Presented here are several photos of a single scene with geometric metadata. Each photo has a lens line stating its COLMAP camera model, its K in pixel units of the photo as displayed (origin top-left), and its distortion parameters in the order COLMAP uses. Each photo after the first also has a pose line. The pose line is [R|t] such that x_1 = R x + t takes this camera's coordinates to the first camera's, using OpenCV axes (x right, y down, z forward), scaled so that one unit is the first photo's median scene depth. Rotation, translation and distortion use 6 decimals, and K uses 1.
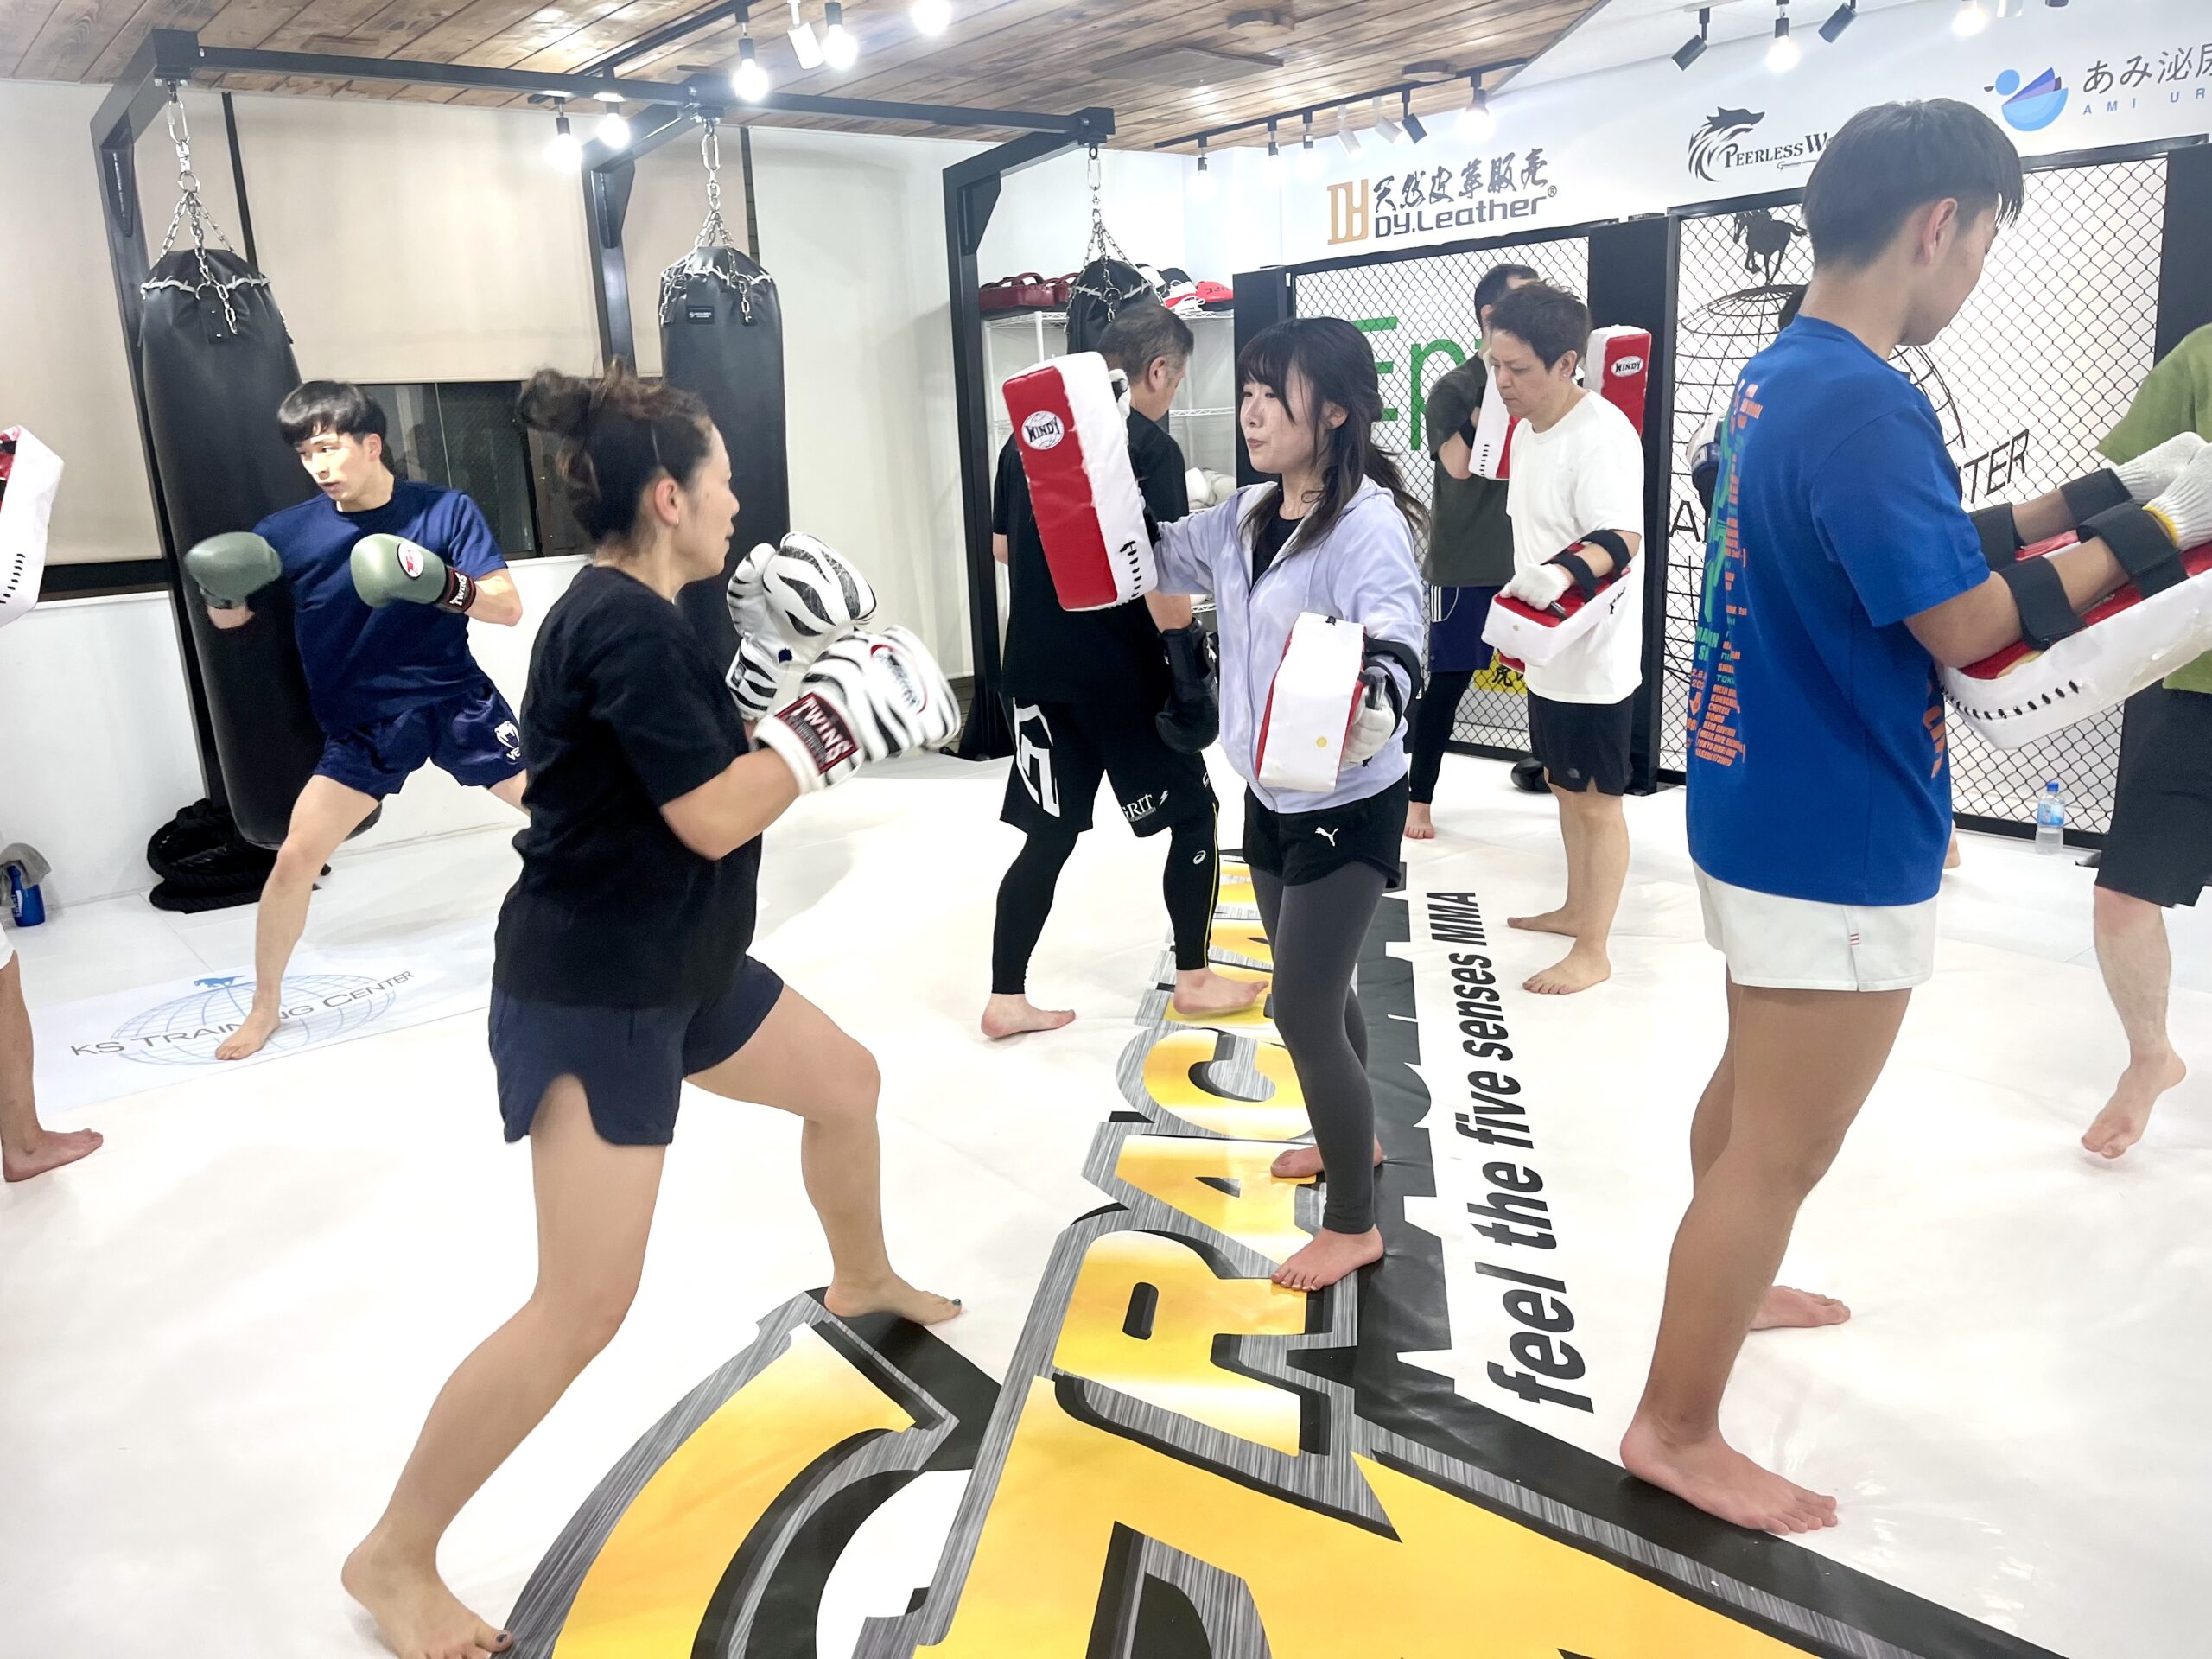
lens RADIAL K [[1718.7, 0, 1107.8], [0, 1718.7, 842.4], [0, 0, 1]] dist [0.032185, -0.045783]
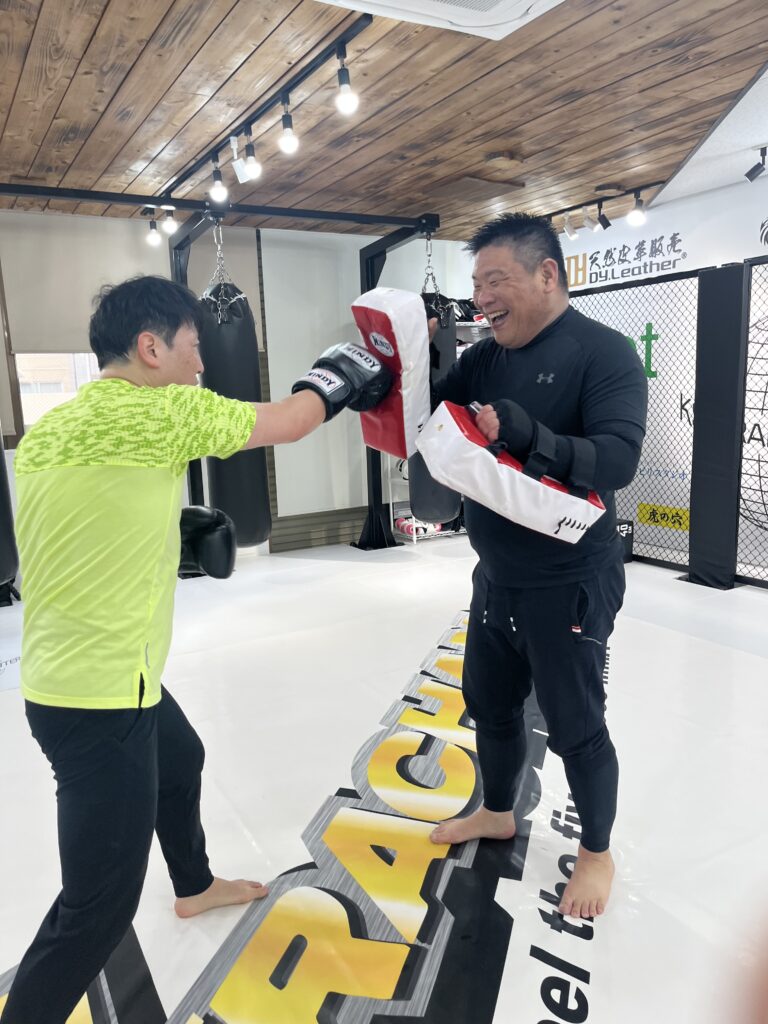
lens RADIAL K [[795.6, 0, 378.2], [0, 795.6, 524.7], [0, 0, 1]] dist [0.032185, -0.045783]
pose [[0.987743, 0.037968, -0.151401, 0.084356], [-0.047756, 0.996961, -0.061545, -0.027057], [0.148604, 0.068021, 0.986555, 0.147243]]
